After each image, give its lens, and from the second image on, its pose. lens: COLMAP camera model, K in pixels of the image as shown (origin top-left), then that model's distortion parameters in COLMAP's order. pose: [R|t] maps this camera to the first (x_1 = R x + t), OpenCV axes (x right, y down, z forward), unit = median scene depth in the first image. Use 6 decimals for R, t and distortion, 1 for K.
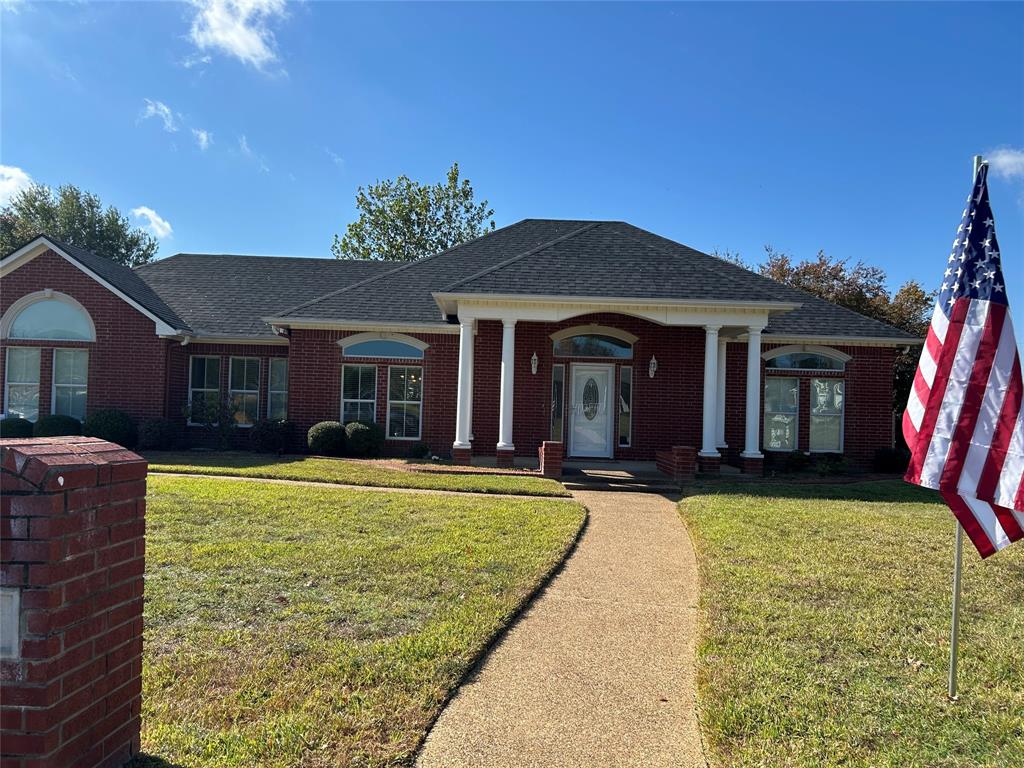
lens RADIAL K [[813.0, 0, 512.0], [0, 813.0, 384.0], [0, 0, 1]] dist [0.059067, -0.002667]
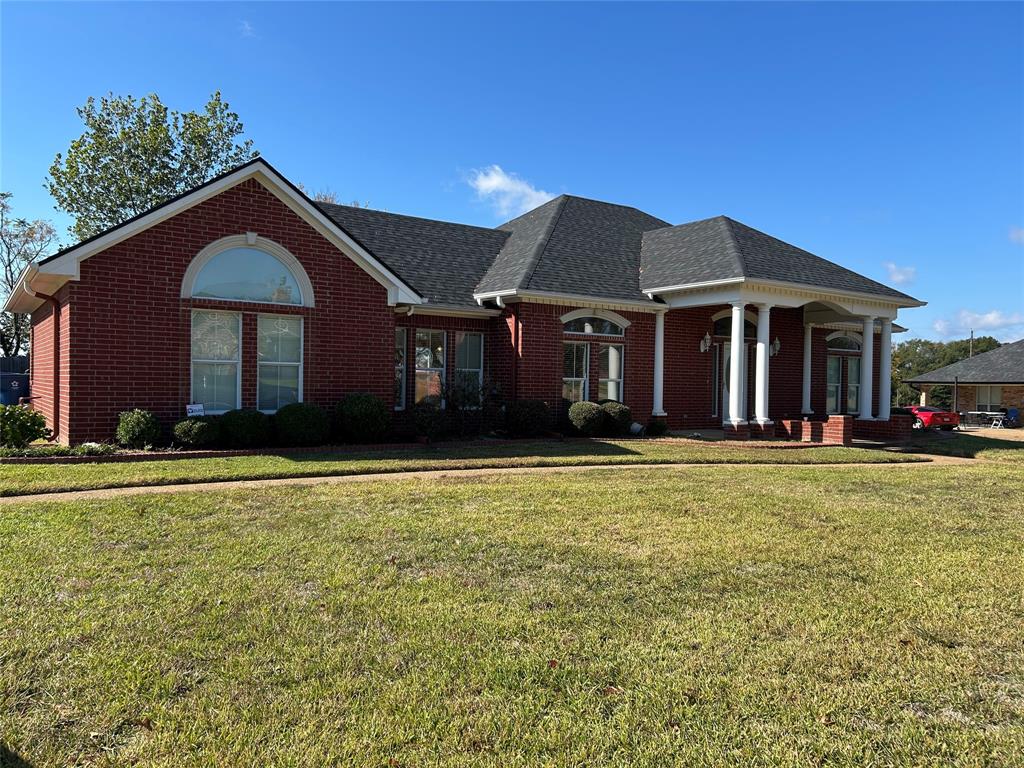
lens RADIAL K [[813.0, 0, 512.0], [0, 813.0, 384.0], [0, 0, 1]] dist [0.059067, -0.002667]
pose [[0.803937, -0.018550, 0.594426, -0.810657], [-0.009066, 0.999015, 0.043437, -0.015082], [-0.594646, -0.040310, 0.802977, 0.280520]]
